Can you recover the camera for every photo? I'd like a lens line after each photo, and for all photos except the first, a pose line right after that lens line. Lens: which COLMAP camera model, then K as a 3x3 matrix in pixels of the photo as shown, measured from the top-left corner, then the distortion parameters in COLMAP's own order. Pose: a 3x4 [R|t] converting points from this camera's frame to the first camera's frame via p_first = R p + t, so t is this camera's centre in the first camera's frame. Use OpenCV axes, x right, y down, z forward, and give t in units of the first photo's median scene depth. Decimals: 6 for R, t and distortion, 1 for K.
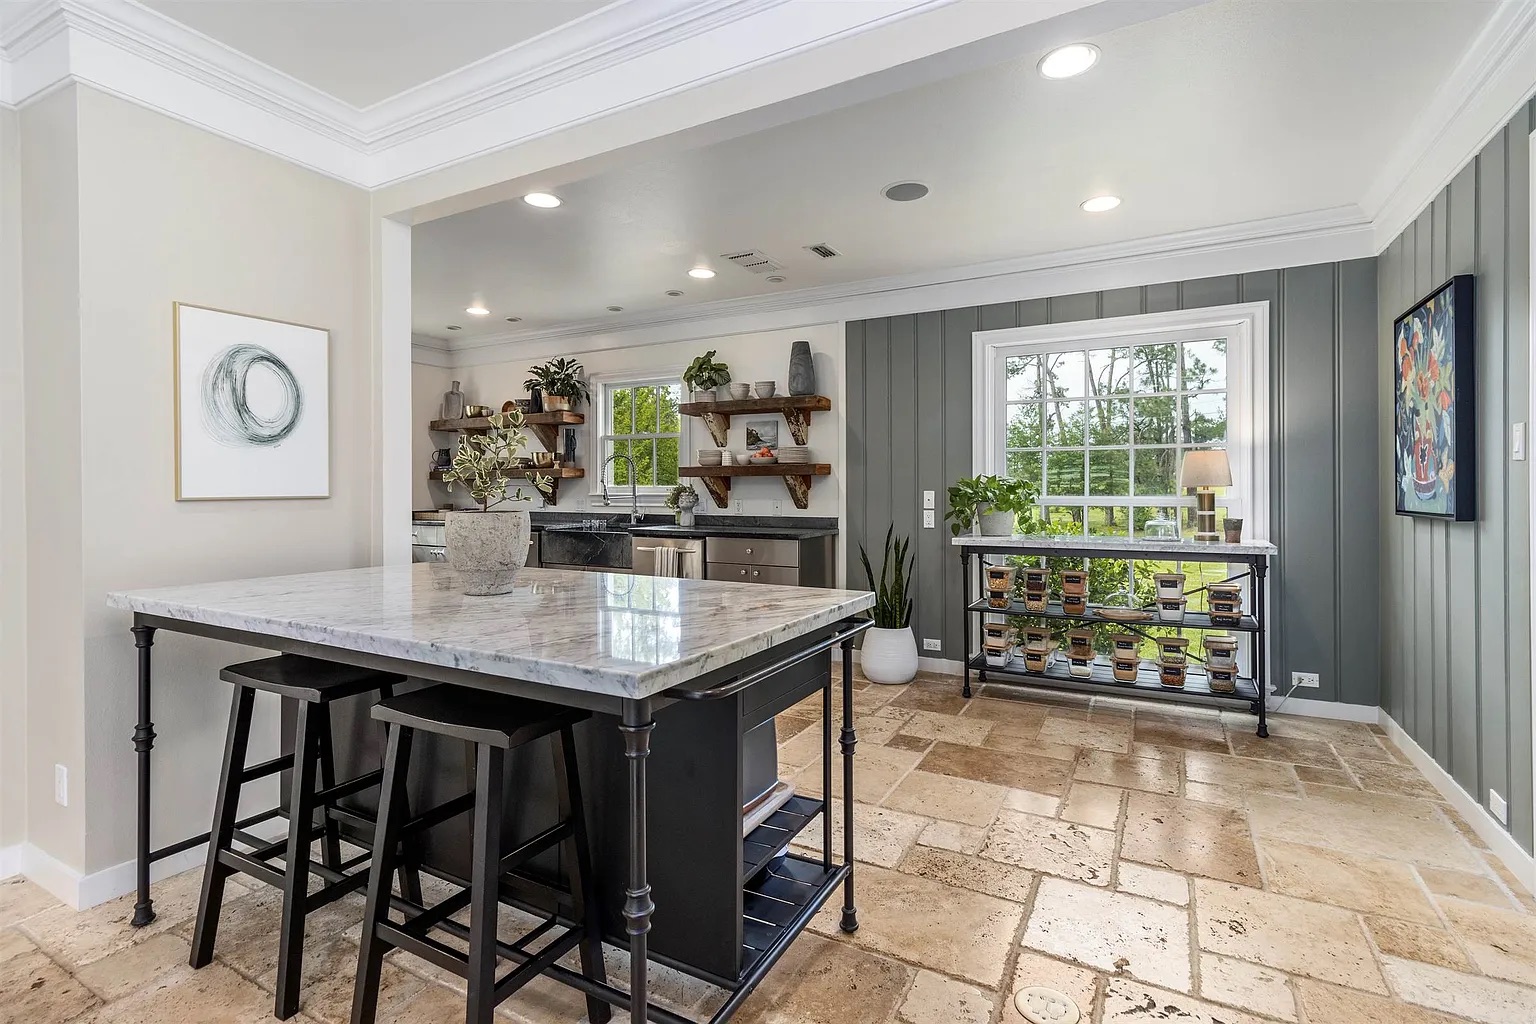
lens RADIAL K [[714.6, 0, 765.4], [0, 714.6, 501.1], [0, 0, 1]] dist [0.000578, -0.000147]
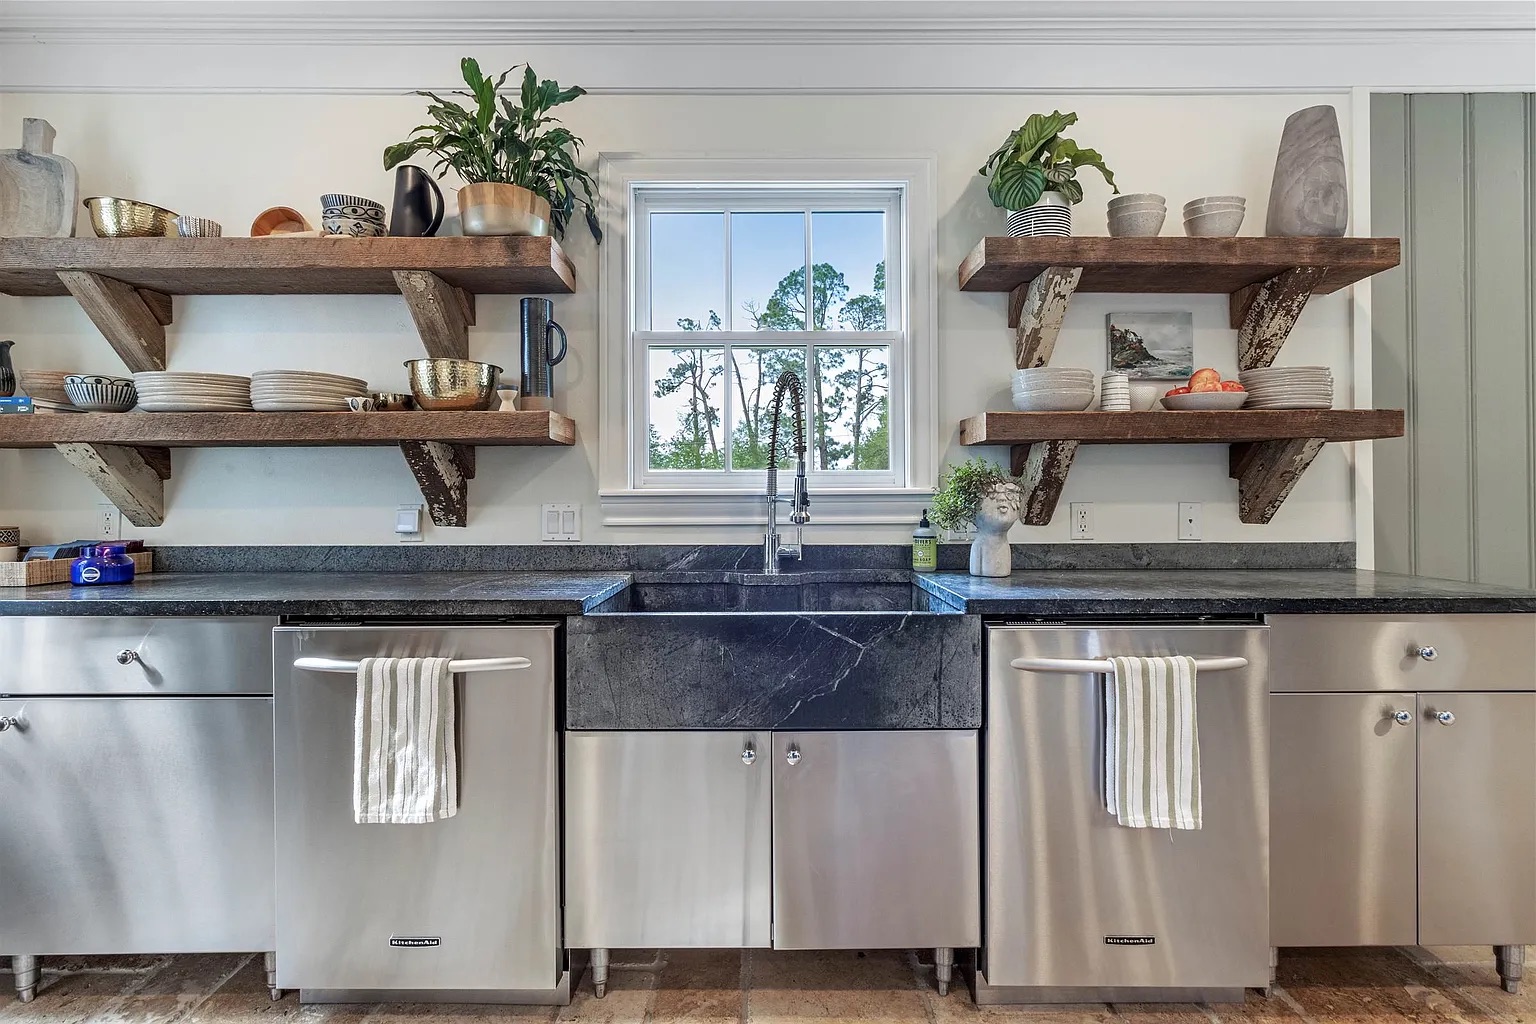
lens RADIAL K [[714.6, 0, 773.7], [0, 714.6, 507.8], [0, 0, 1]] dist [0.000578, -0.000147]
pose [[0.877310, -0.004289, 0.479905, -0.367169], [0.009690, 0.999915, -0.008778, 0.002125], [-0.479826, 0.012352, 0.877277, 0.704819]]
